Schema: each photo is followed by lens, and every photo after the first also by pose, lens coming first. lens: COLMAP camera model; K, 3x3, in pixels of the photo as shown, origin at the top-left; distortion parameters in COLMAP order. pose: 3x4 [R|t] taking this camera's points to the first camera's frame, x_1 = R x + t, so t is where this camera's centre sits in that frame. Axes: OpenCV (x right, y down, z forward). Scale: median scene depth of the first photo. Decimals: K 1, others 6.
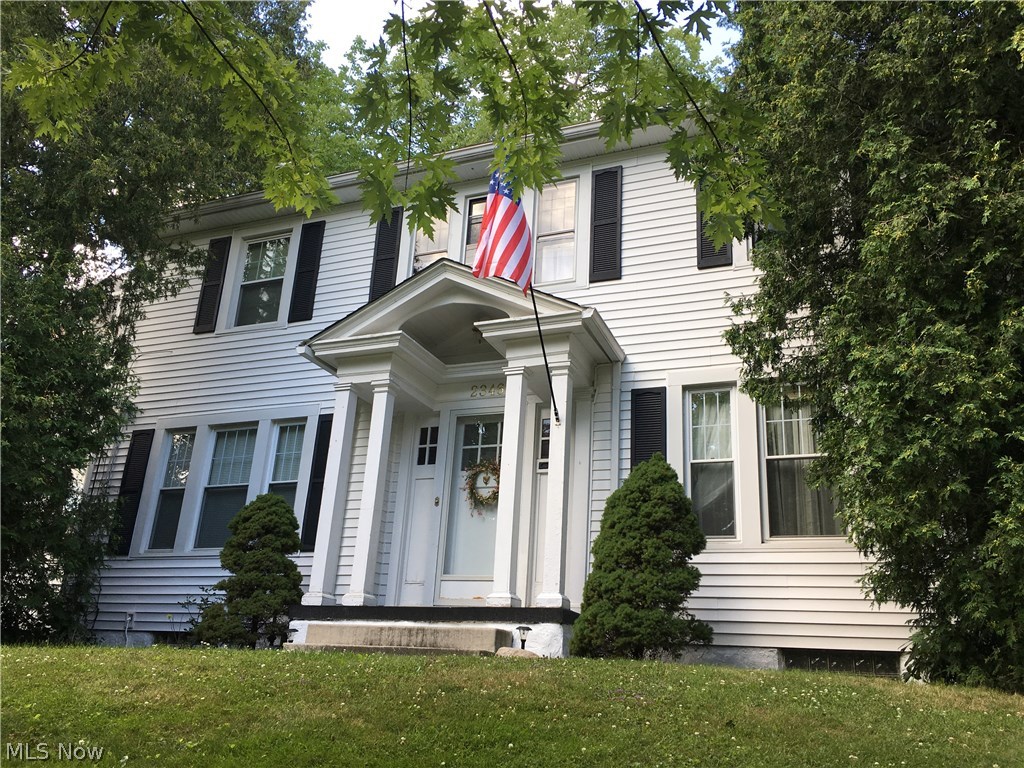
lens RADIAL K [[875.8, 0, 516.5], [0, 875.8, 389.9], [0, 0, 1]] dist [0.048567, -0.052104]
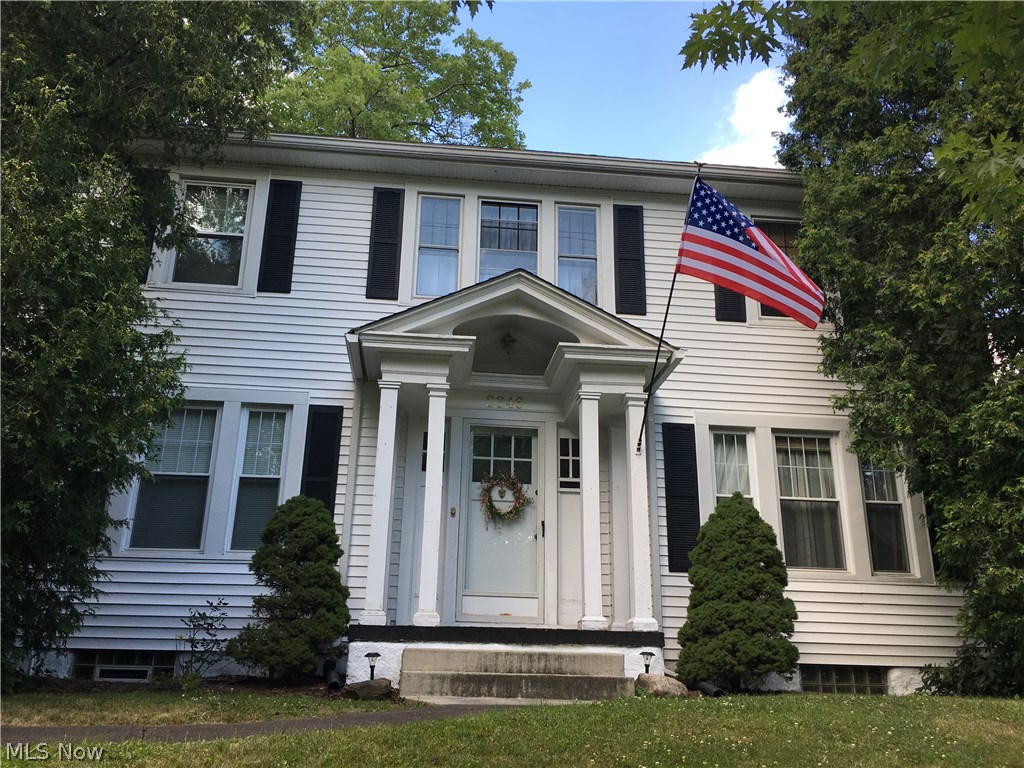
lens RADIAL K [[875.8, 0, 511.4], [0, 875.8, 387.3], [0, 0, 1]] dist [0.048567, -0.052104]
pose [[0.878500, 0.119290, 0.462609, -0.544194], [-0.131923, 0.991247, -0.005083, -0.013602], [-0.459166, -0.056563, 0.886548, 0.135197]]
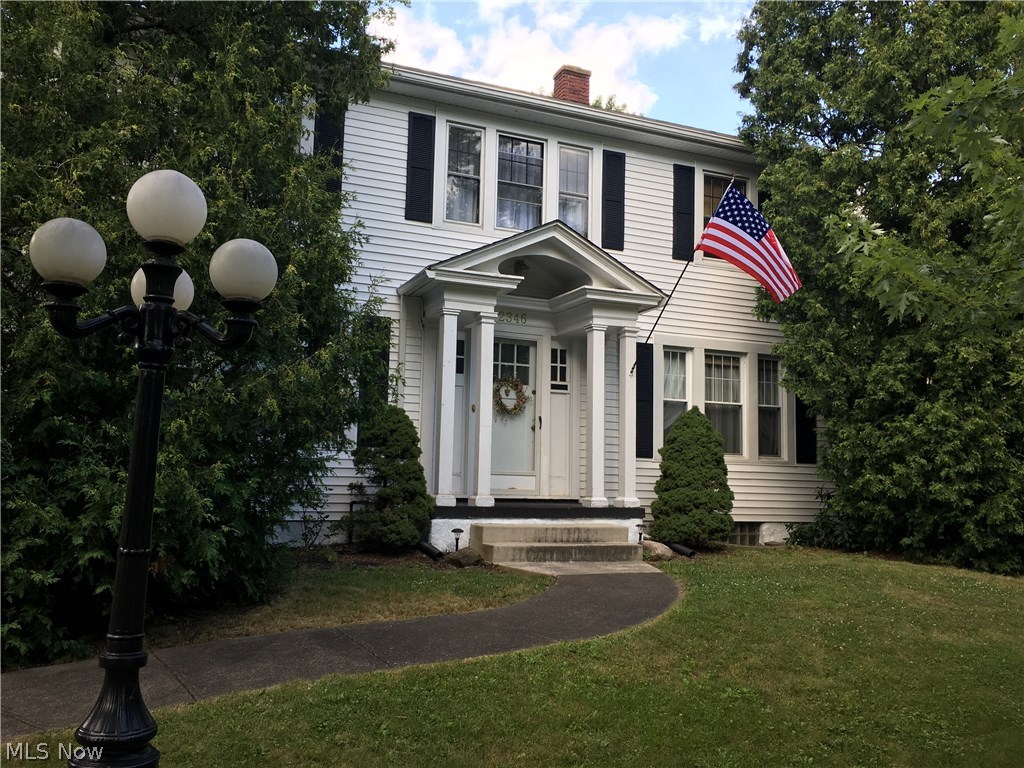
lens RADIAL K [[875.8, 0, 513.9], [0, 875.8, 388.2], [0, 0, 1]] dist [0.048567, -0.052104]
pose [[0.694283, 0.037025, 0.718749, -0.995879], [-0.226999, 0.958966, 0.169872, -0.123969], [-0.682966, -0.281094, 0.674198, 0.183812]]
